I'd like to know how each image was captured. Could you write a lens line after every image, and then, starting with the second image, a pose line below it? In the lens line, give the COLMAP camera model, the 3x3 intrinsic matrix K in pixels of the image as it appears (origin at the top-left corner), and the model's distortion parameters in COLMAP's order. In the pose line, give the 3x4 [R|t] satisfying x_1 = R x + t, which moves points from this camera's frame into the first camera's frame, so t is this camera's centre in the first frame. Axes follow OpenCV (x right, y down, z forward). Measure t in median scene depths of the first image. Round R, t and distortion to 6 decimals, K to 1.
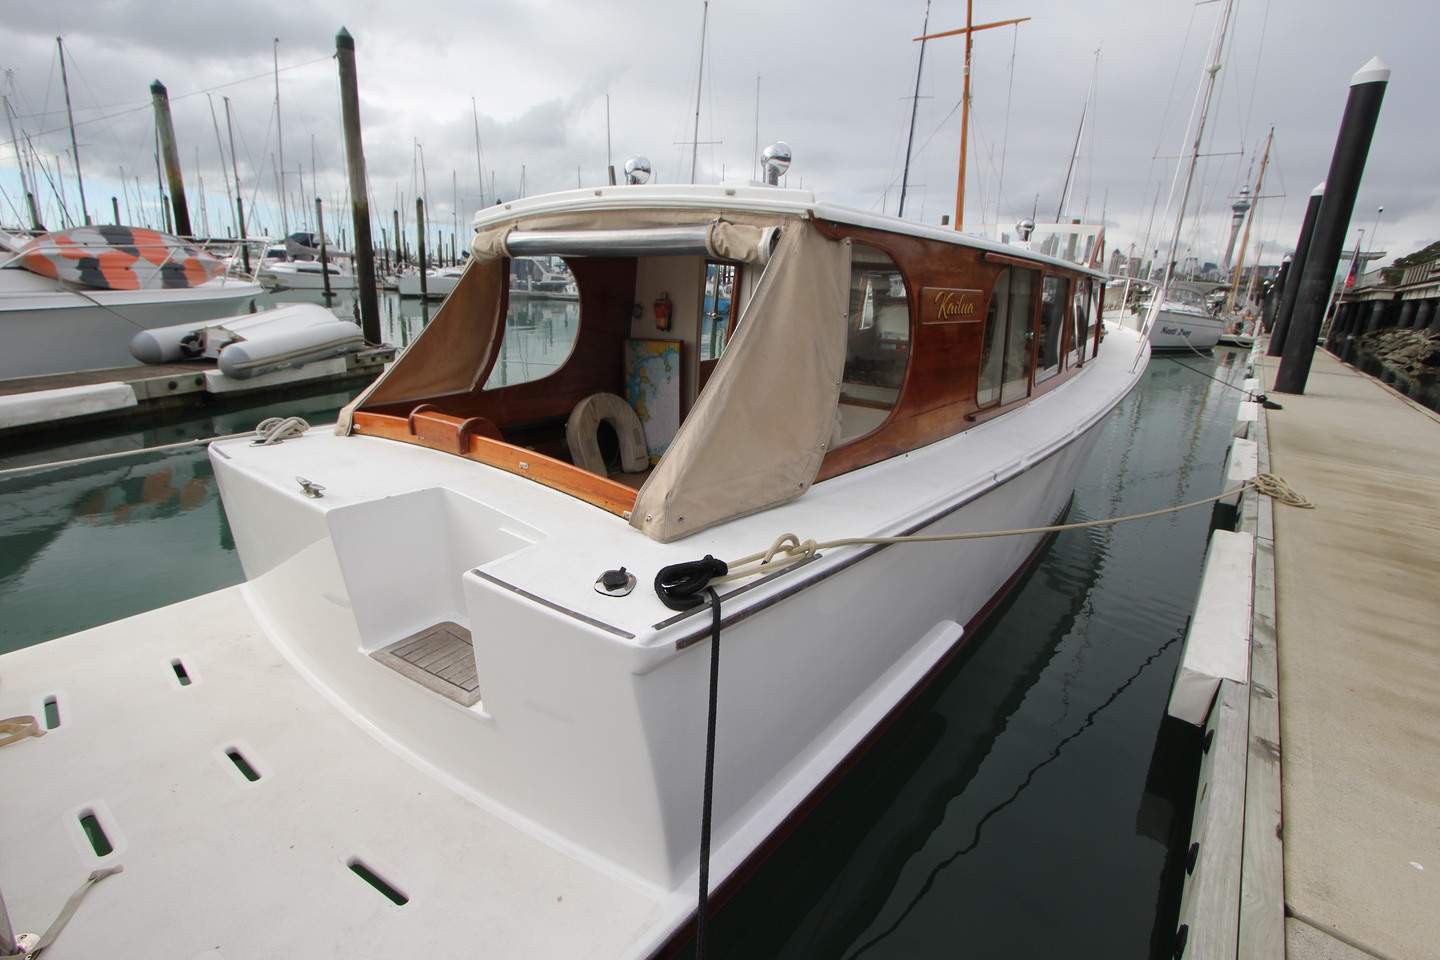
lens RADIAL K [[655.5, 0, 717.8], [0, 655.5, 474.2], [0, 0, 1]] dist [-0.016581, 0.000569]
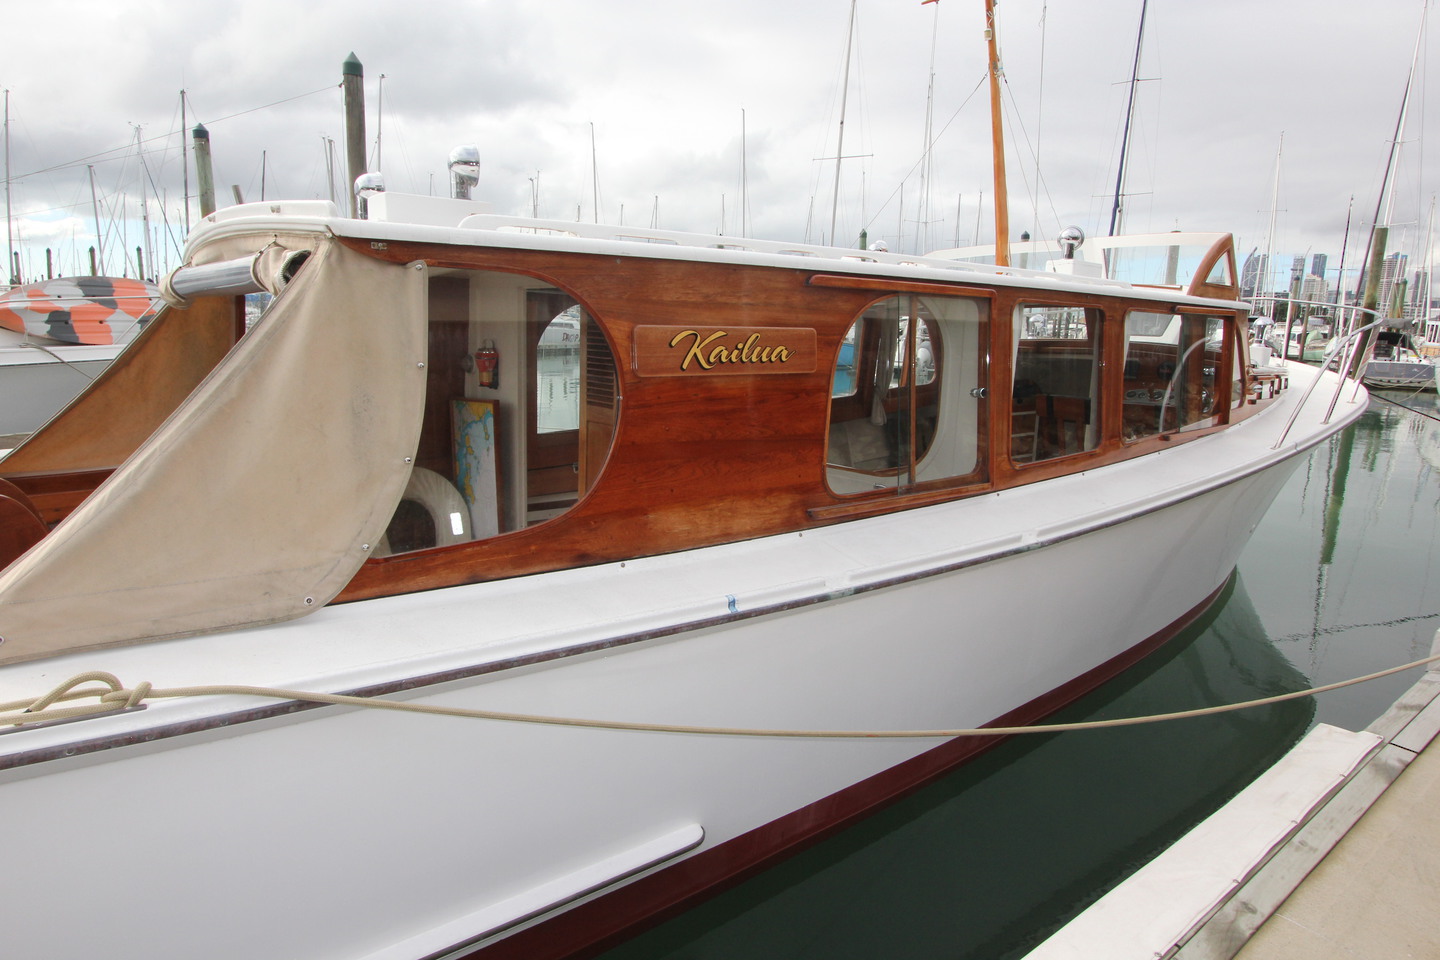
lens RADIAL K [[840.7, 0, 720.0], [0, 840.7, 483.6], [0, 0, 1]] dist [-0.005695, 0.000417]
pose [[0.977814, 0.019818, -0.208534, 0.299618], [-0.041272, 0.994227, -0.099040, -0.015170], [0.205368, 0.105450, 0.972987, 0.077755]]
